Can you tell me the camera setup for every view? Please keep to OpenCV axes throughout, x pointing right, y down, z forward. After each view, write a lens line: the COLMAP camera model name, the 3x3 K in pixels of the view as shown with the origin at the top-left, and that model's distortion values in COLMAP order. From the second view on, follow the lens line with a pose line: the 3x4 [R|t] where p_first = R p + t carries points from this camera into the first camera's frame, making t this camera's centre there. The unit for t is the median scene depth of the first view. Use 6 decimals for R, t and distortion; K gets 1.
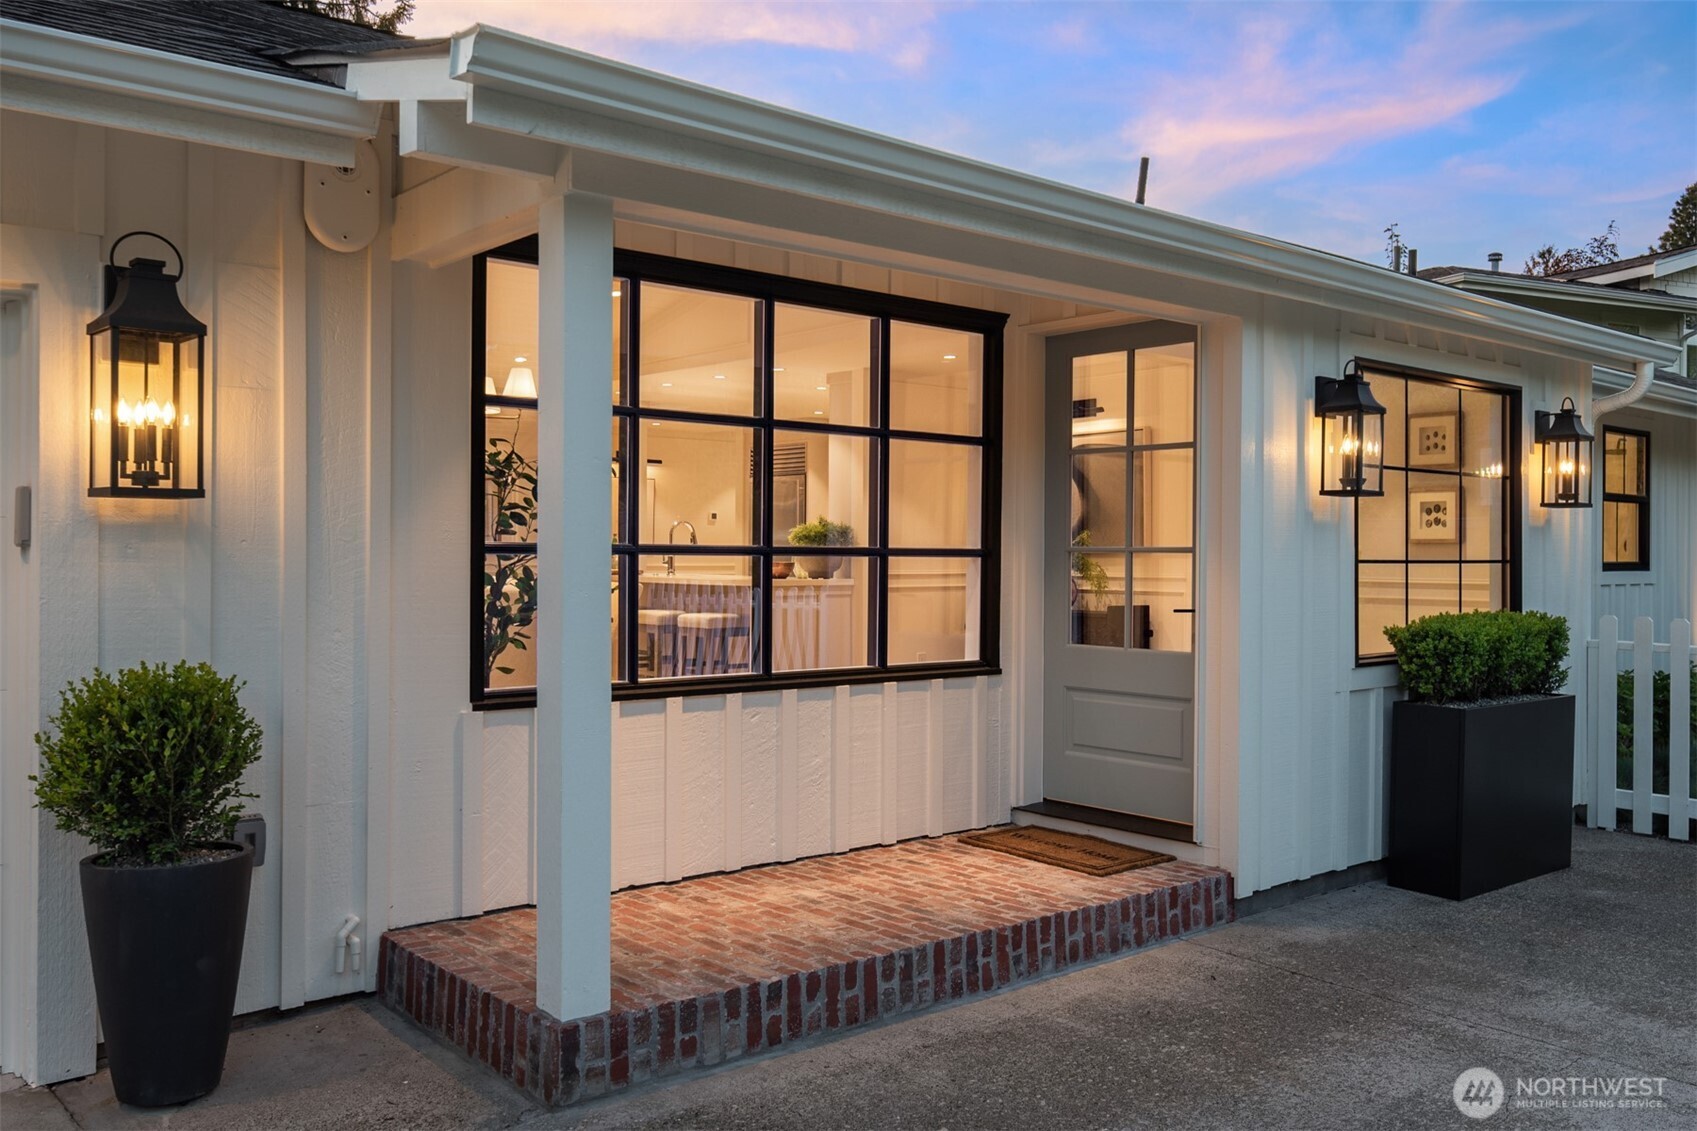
lens RADIAL K [[1400.2, 0, 847.8], [0, 1400.2, 561.6], [0, 0, 1]] dist [-0.017617, 0.000807]
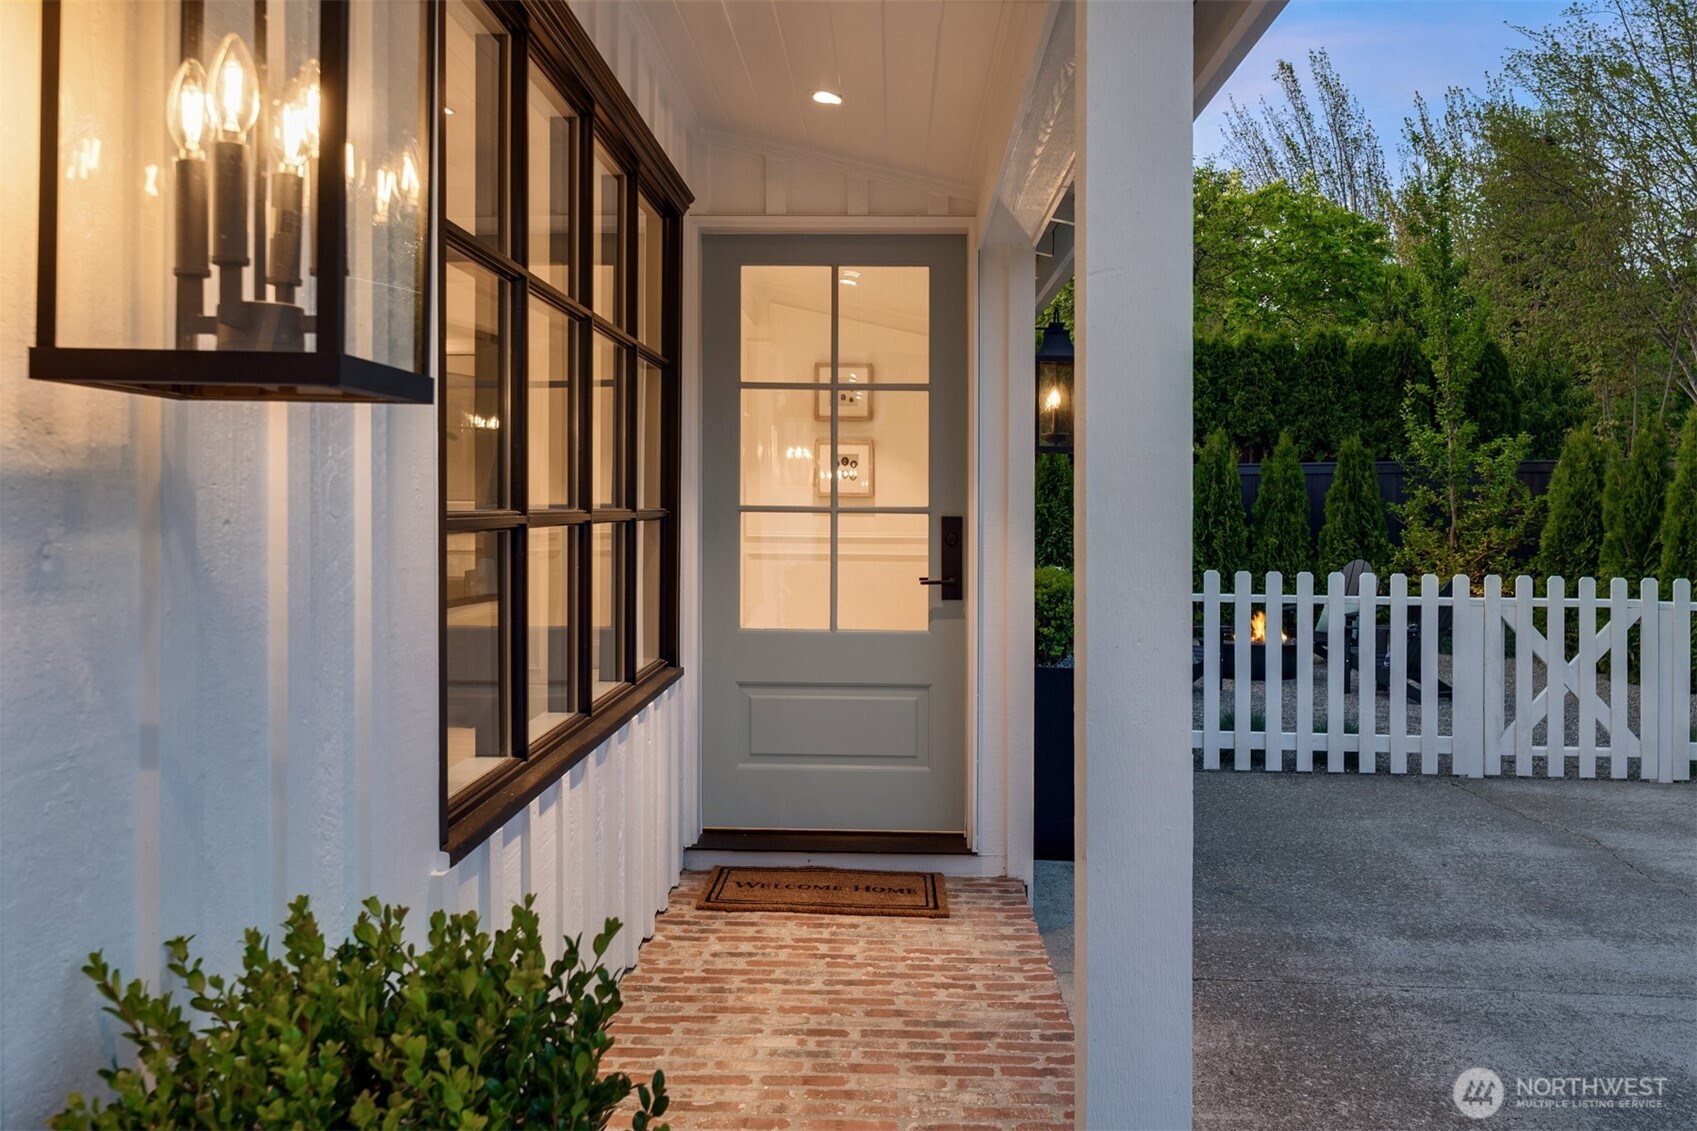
lens RADIAL K [[1400.2, 0, 839.7], [0, 1400.2, 524.4], [0, 0, 1]] dist [-0.017617, 0.000807]
pose [[0.675739, -0.012421, 0.737036, -0.516384], [-0.000514, 0.999850, 0.017321, -0.018035], [-0.737140, -0.012084, 0.675632, 0.571340]]
